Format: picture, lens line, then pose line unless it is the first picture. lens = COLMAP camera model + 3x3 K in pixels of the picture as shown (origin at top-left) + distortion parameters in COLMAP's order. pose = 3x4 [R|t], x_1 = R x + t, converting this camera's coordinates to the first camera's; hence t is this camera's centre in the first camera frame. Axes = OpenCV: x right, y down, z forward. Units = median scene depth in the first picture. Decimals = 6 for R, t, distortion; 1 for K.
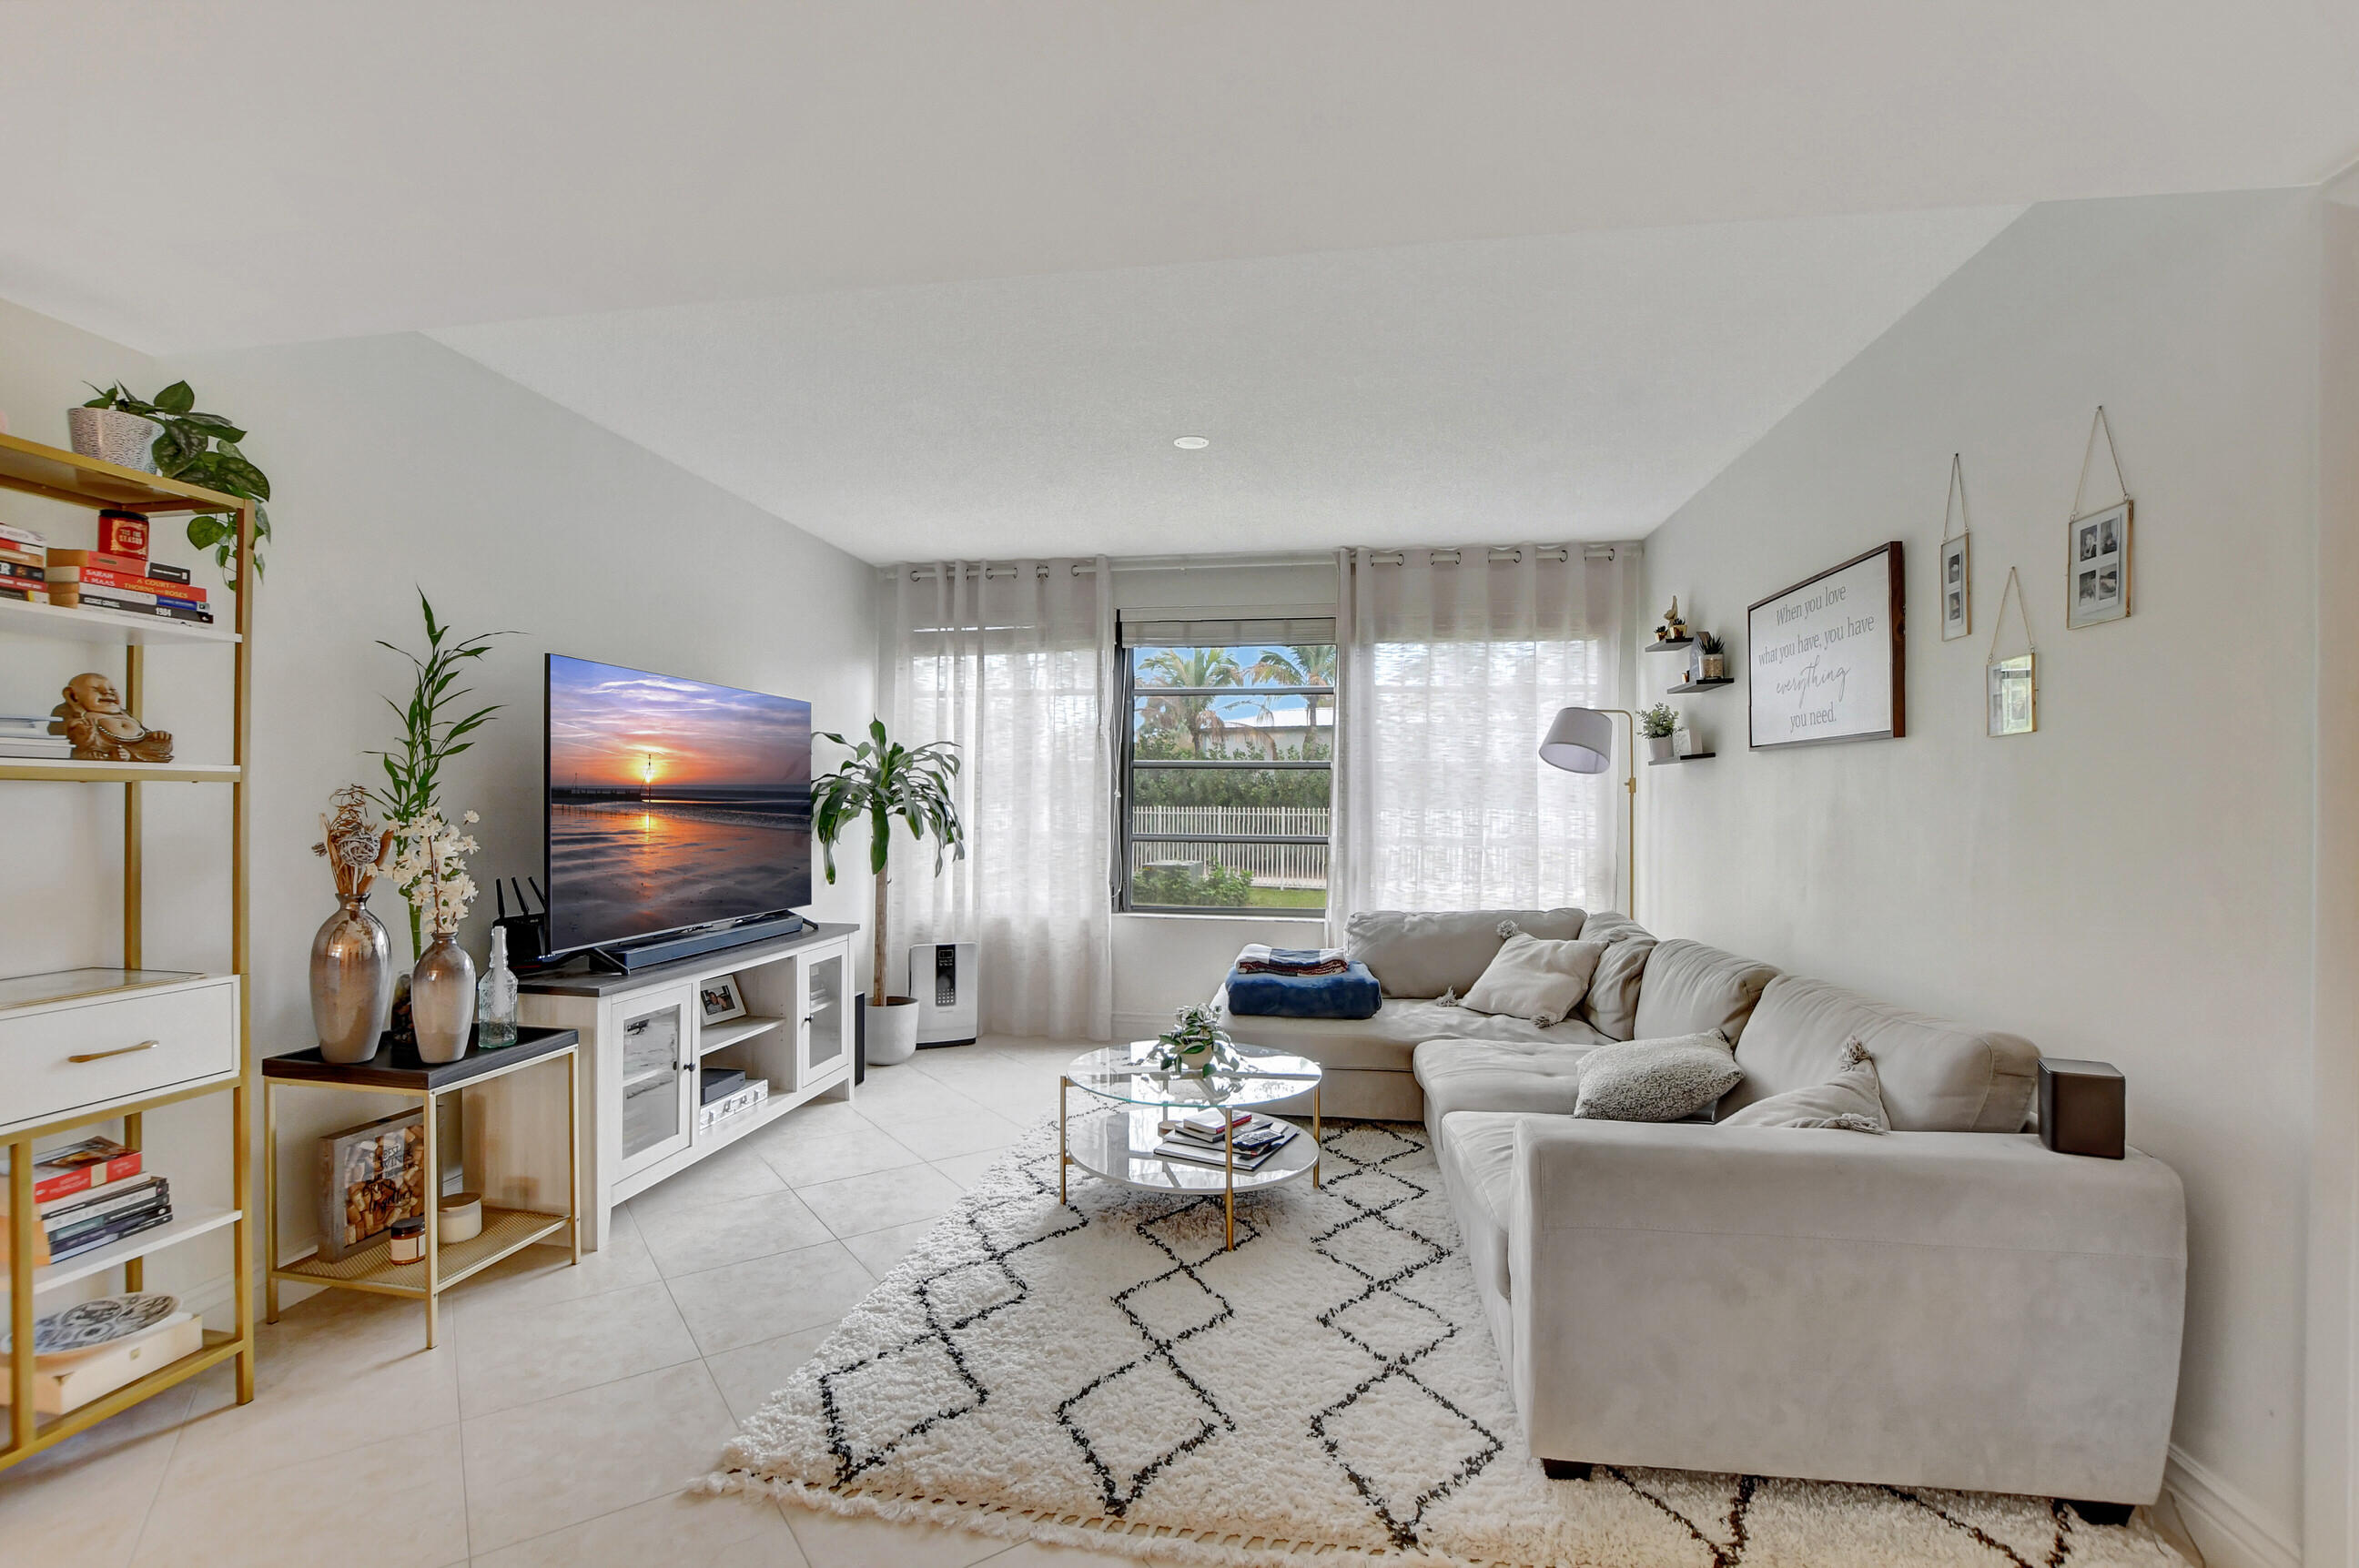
lens RADIAL K [[1034.7, 0, 1144.4], [0, 1034.7, 758.2], [0, 0, 1]] dist [-0.047781, 0.000324]
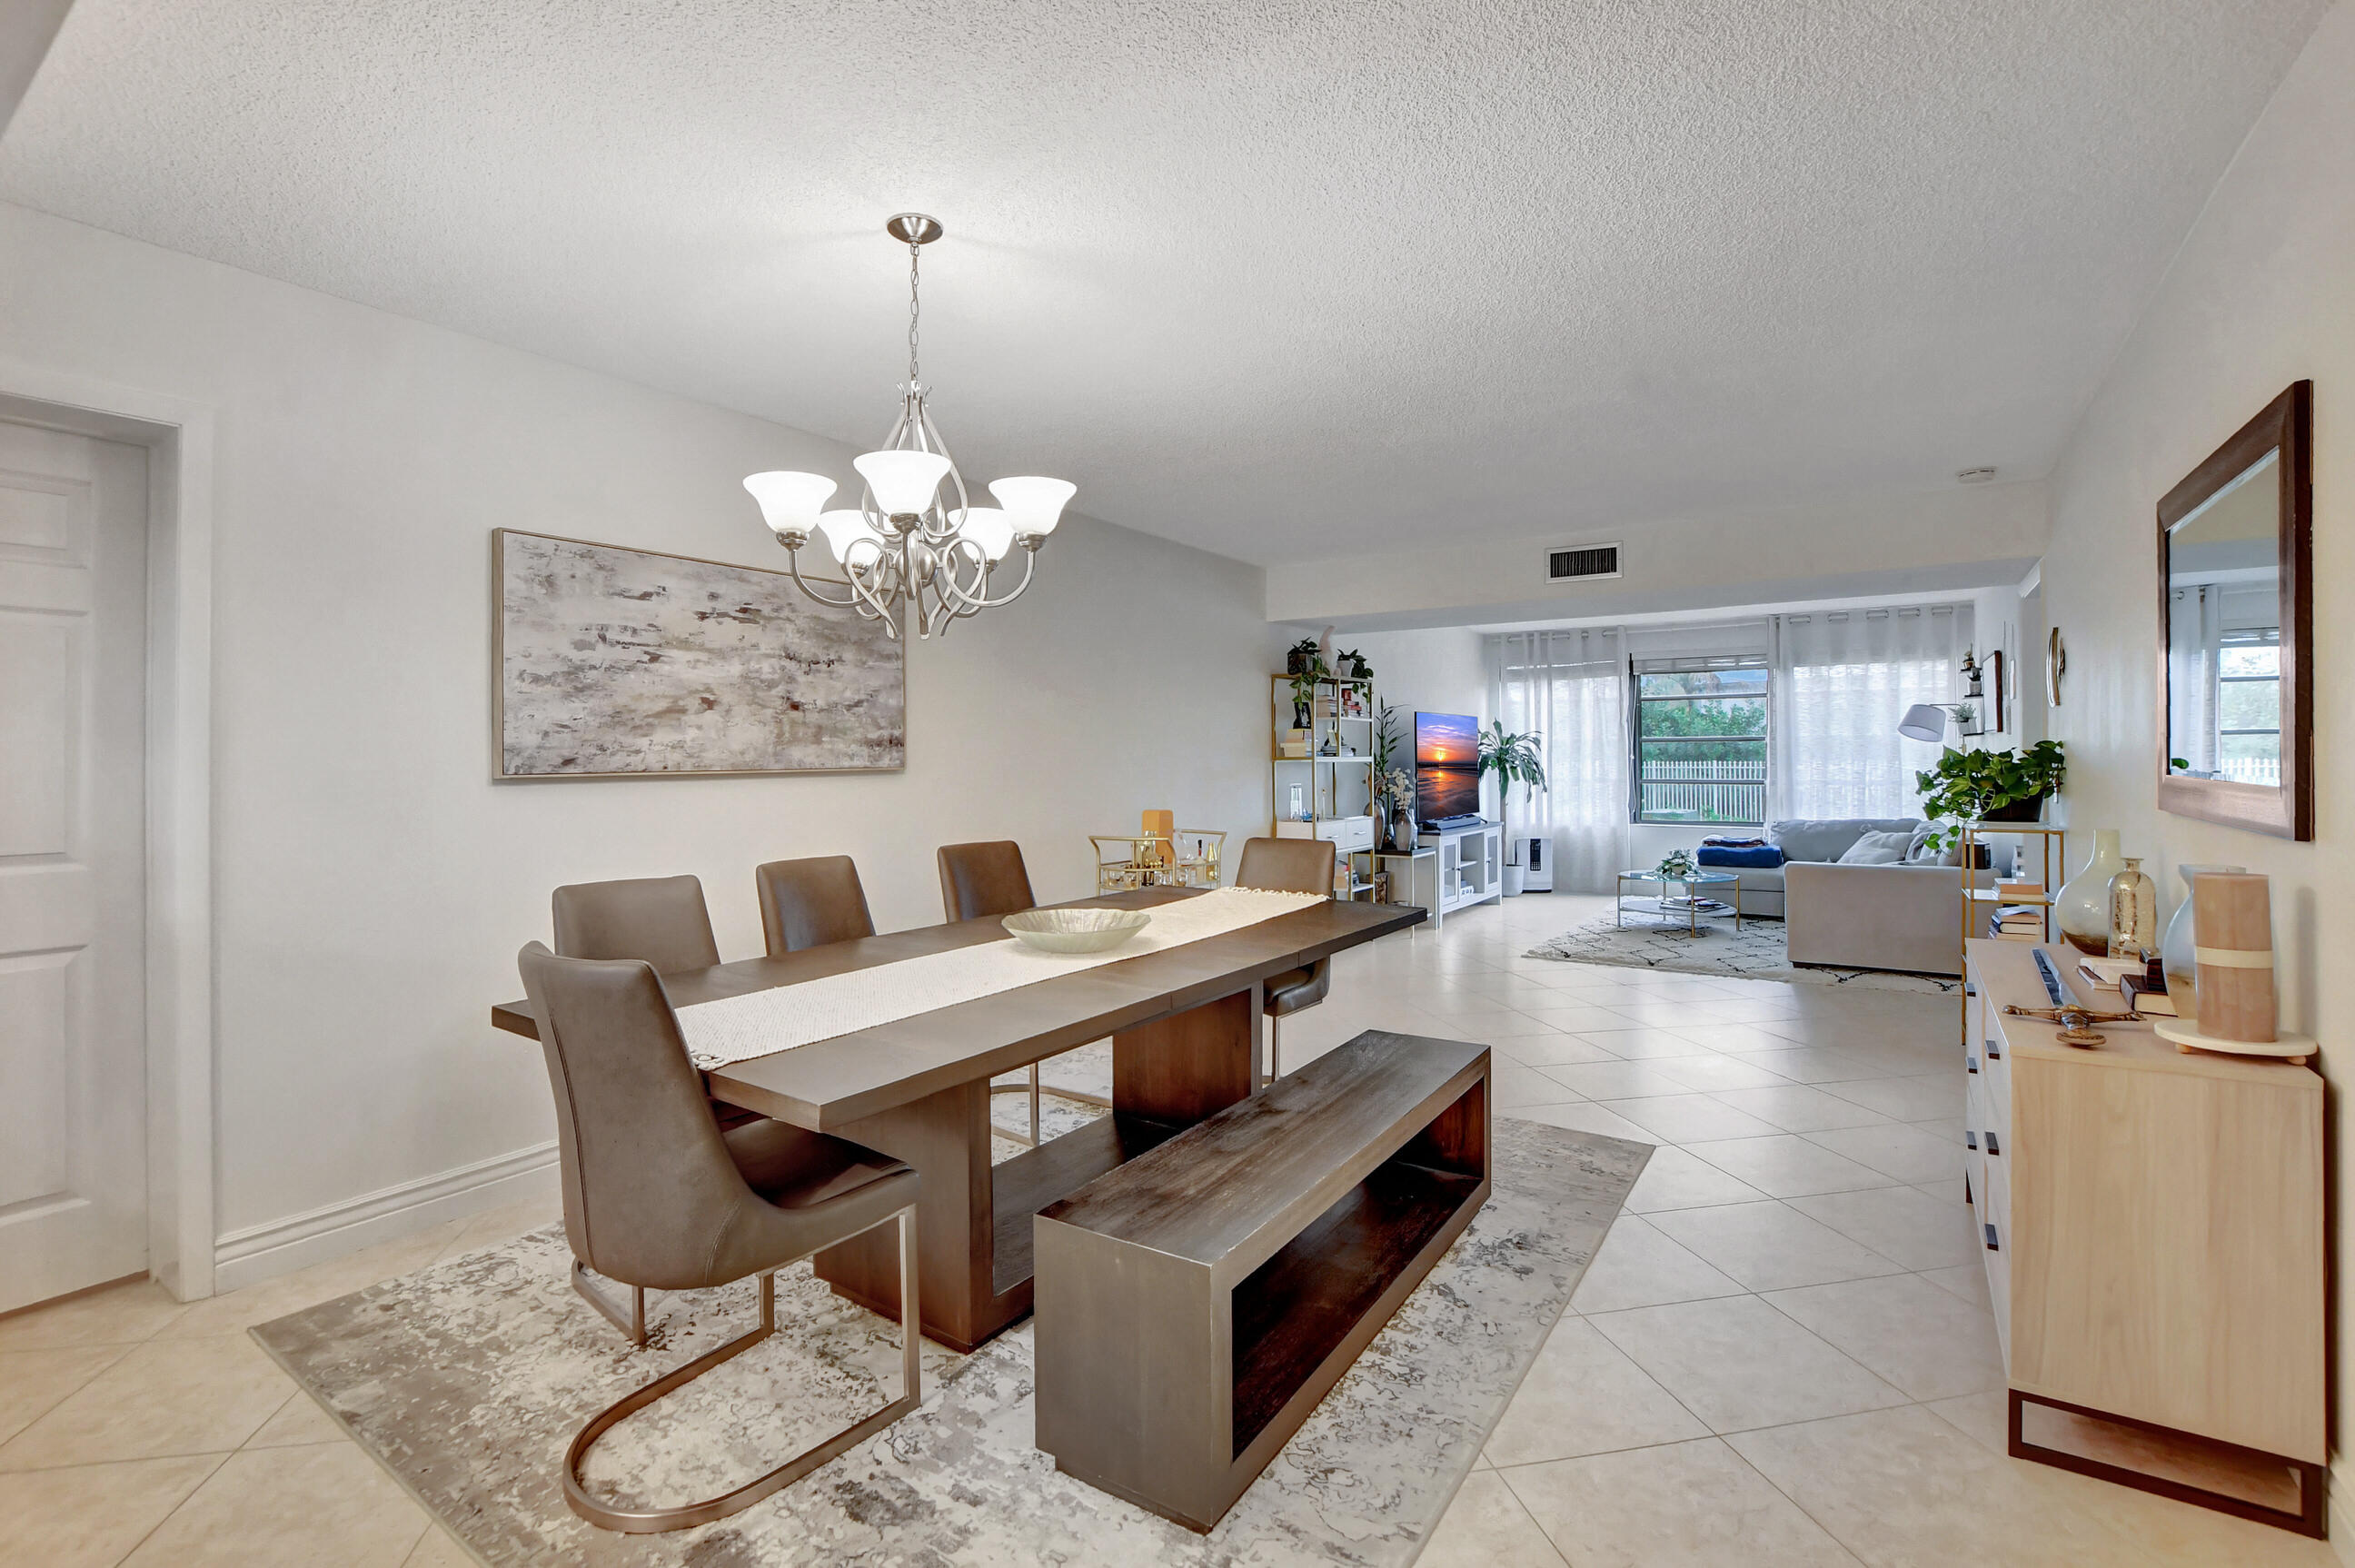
lens RADIAL K [[1032.9, 0, 1142.5], [0, 1032.9, 758.3], [0, 0, 1]] dist [-0.047781, 0.000324]
pose [[0.902536, -0.014481, -0.430372, -0.033320], [0.032192, 0.998907, 0.033899, -0.053801], [0.429410, -0.044449, 0.902015, -1.027724]]
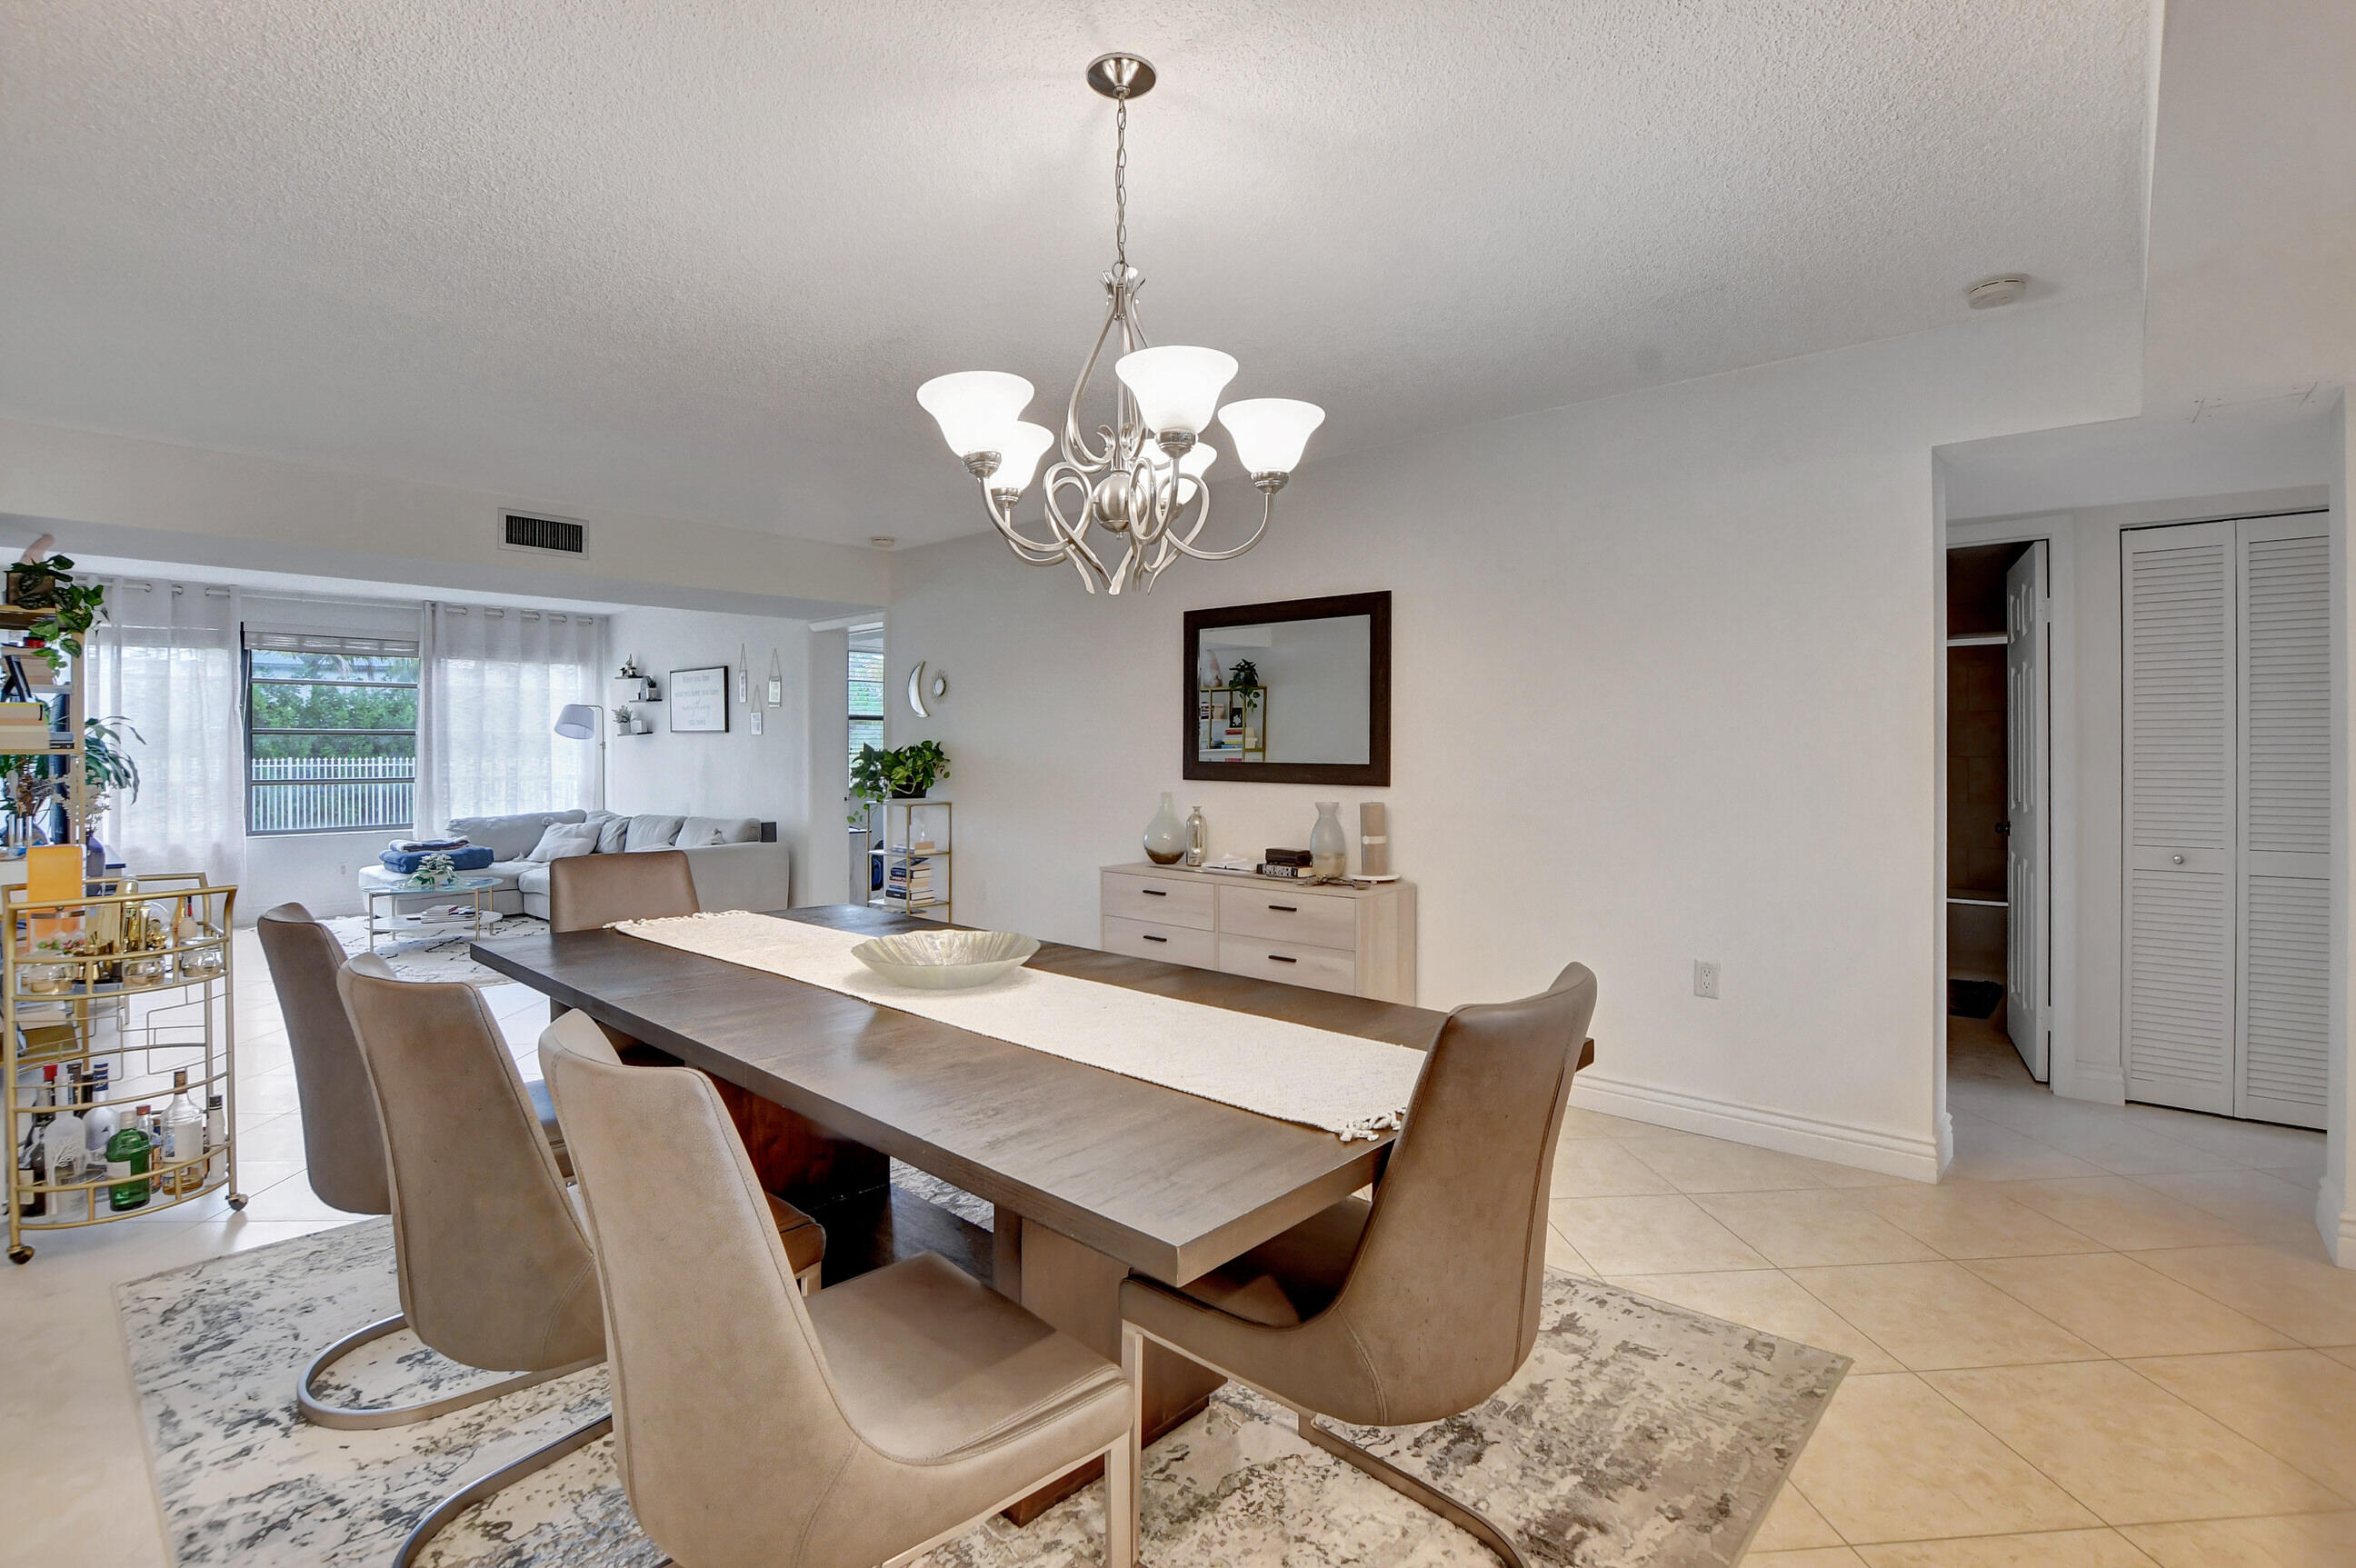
lens RADIAL K [[1073.4, 0, 1117.2], [0, 1073.4, 791.2], [0, 0, 1]] dist [-0.001836, -0.000104]
pose [[0.552163, -0.045276, 0.832506, -0.637168], [-0.027104, 0.997022, 0.072200, -0.055557], [-0.833296, -0.062430, 0.549291, -0.866011]]
